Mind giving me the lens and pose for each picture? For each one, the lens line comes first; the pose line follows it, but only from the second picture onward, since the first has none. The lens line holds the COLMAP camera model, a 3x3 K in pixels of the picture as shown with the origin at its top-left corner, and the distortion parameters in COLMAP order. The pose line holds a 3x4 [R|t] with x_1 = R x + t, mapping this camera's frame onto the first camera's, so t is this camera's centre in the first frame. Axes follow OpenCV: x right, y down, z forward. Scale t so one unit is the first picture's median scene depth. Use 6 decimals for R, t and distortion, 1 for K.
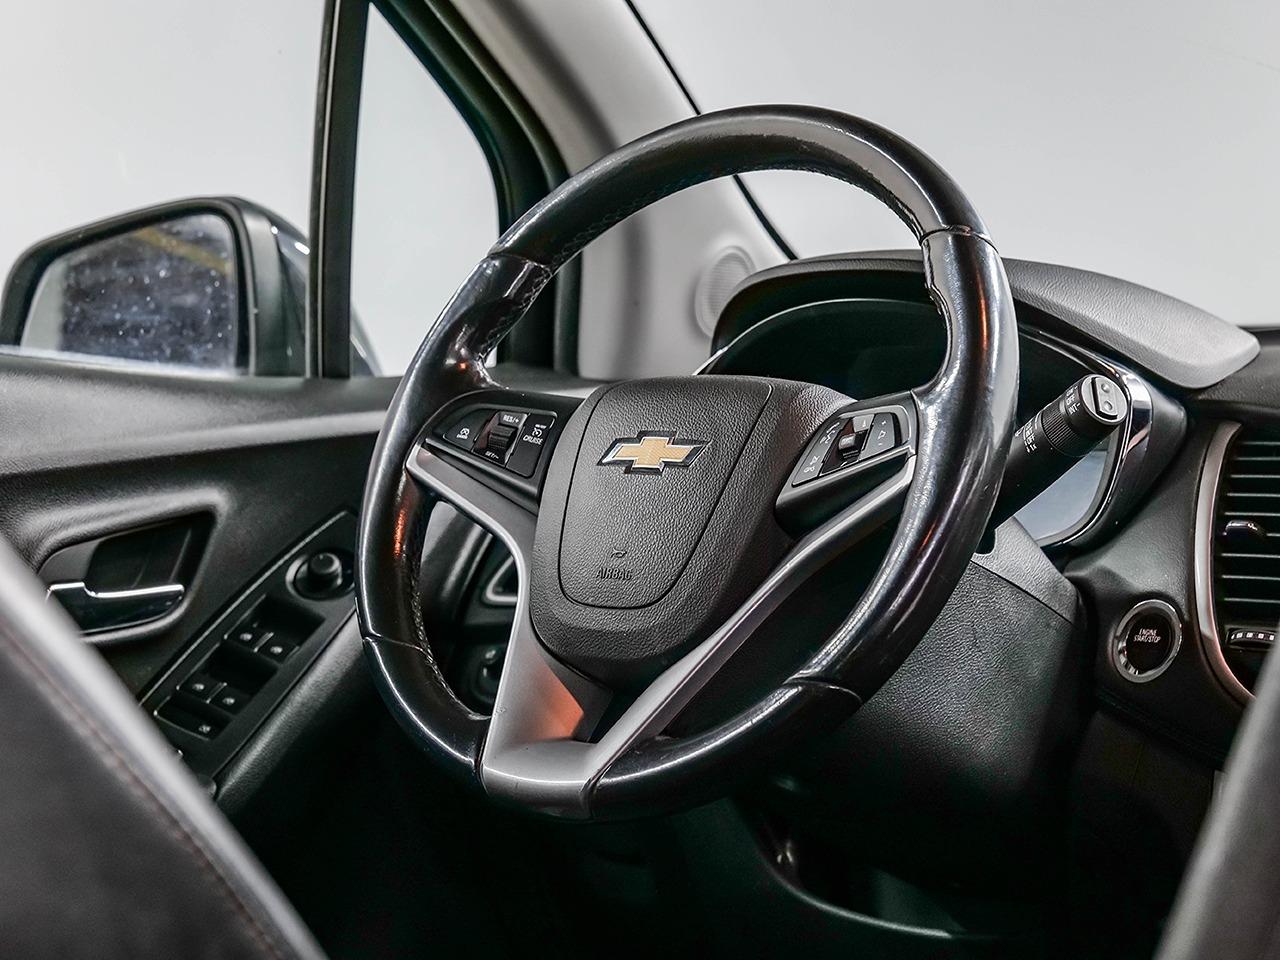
lens RADIAL K [[2694.6, 0, 640.0], [0, 2694.6, 480.0], [0, 0, 1]] dist [-0.040909, -0.318771]
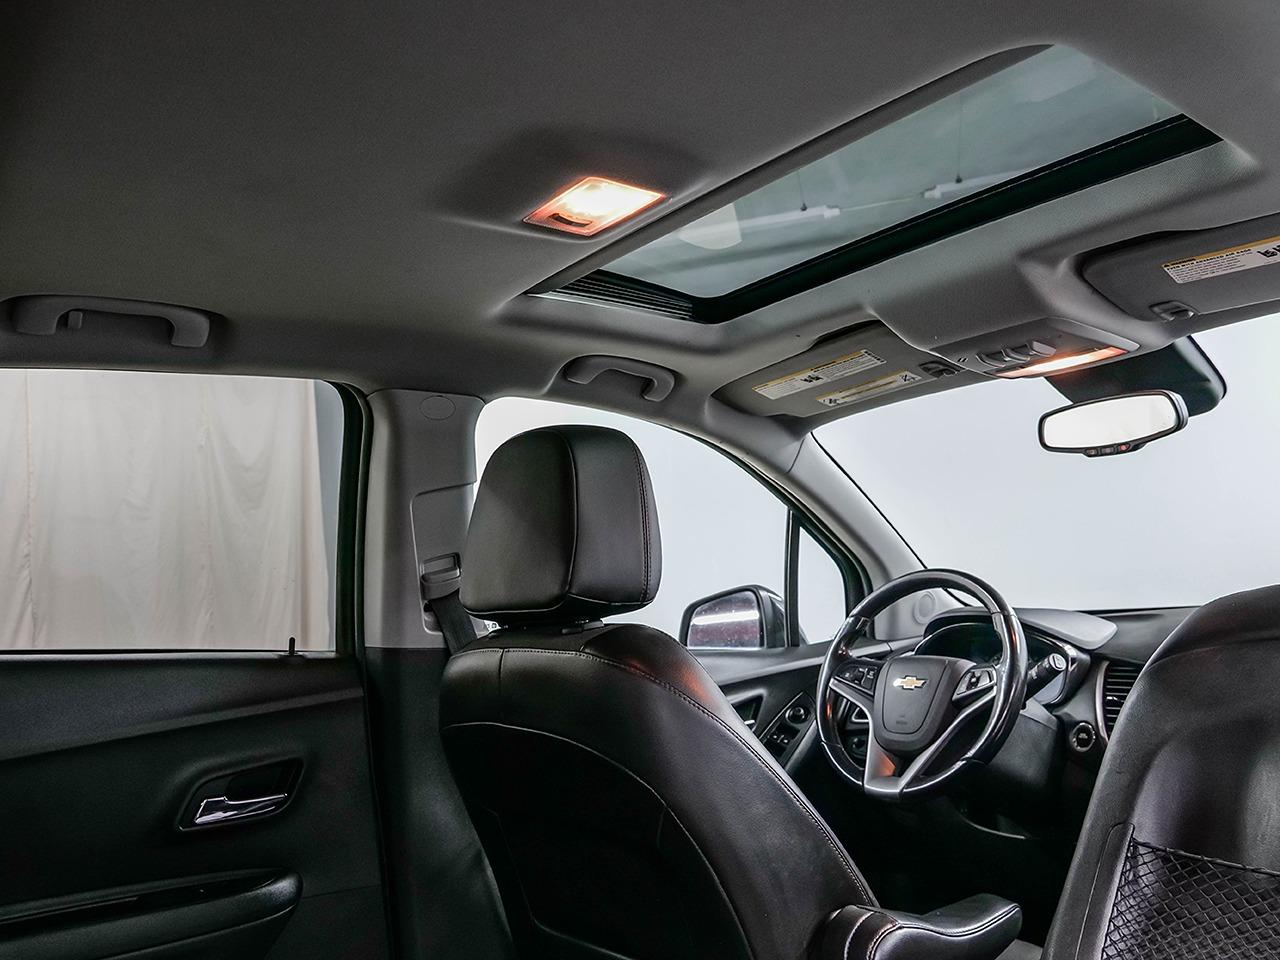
lens RADIAL K [[1027.1, 0, 640.0], [0, 1027.1, 480.0], [0, 0, 1]] dist [-0.009881, 0.001957]
pose [[0.972313, -0.077921, -0.220307, -0.019043], [0.041515, 0.985370, -0.165295, -0.055312], [0.229963, 0.151572, 0.961323, -0.264093]]
